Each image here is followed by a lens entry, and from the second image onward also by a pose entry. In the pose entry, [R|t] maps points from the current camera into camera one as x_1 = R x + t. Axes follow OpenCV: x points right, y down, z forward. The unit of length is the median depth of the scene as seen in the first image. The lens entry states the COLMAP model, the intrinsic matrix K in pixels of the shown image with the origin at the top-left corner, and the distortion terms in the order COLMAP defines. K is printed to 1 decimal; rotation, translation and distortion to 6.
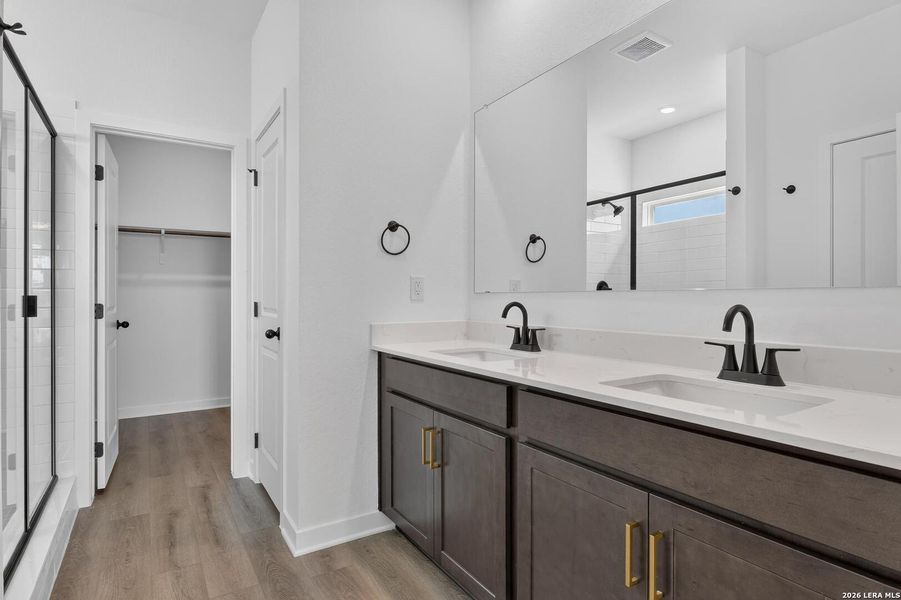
lens RADIAL K [[484.3, 0, 453.1], [0, 484.3, 296.3], [0, 0, 1]] dist [0.002109, -0.001325]
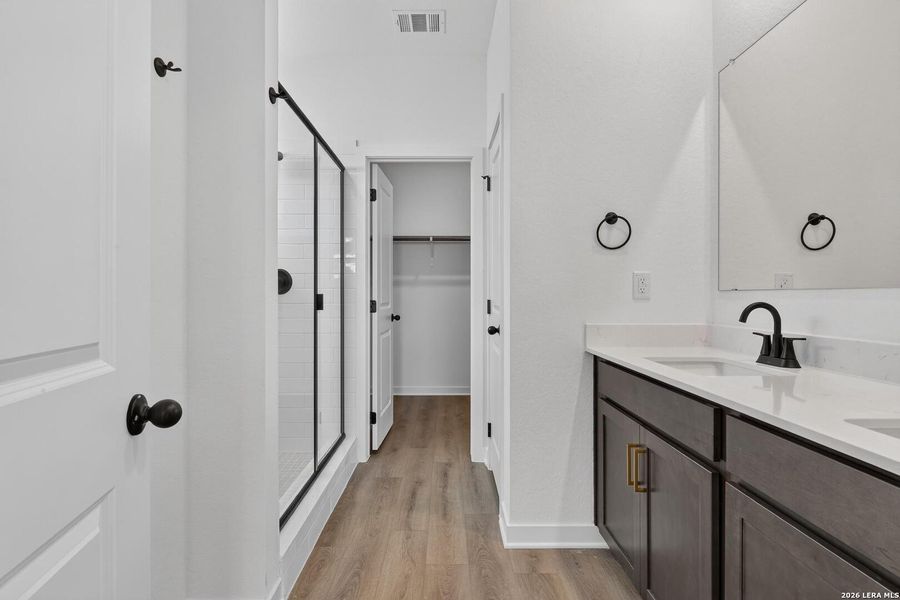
lens RADIAL K [[487.3, 0, 446.8], [0, 487.3, 293.3], [0, 0, 1]] dist [-0.002247, -0.000883]
pose [[0.842603, -0.000545, -0.538536, 0.113209], [-0.000099, 0.999999, -0.001168, -0.001559], [0.538536, 0.001038, 0.842602, 0.058178]]
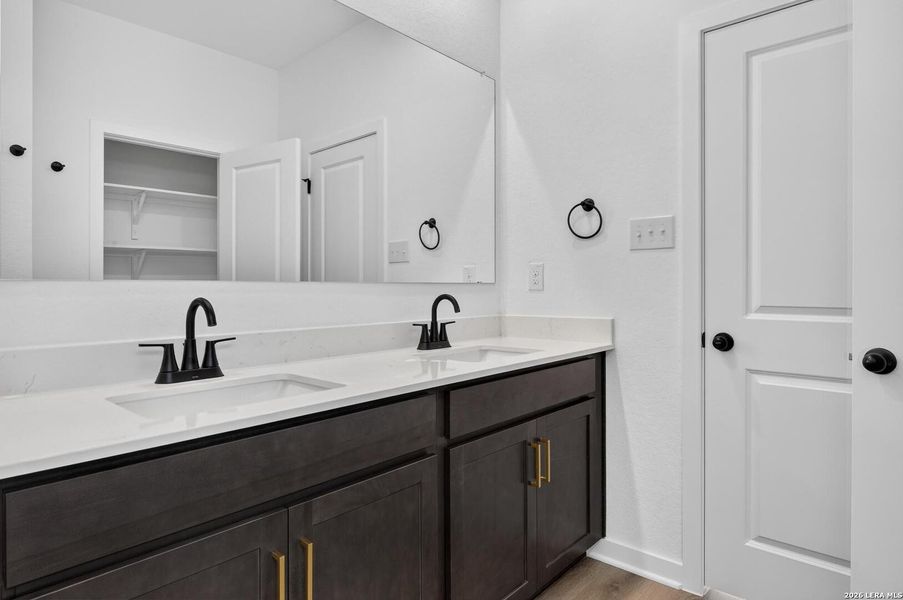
lens RADIAL K [[515.8, 0, 452.2], [0, 515.8, 289.9], [0, 0, 1]] dist [-0.000688, -0.000175]
pose [[-0.263090, 0.001519, 0.964770, -0.713506], [0.002147, 0.999997, -0.000988, 0.004824], [-0.964769, 0.001812, -0.263093, 1.119652]]
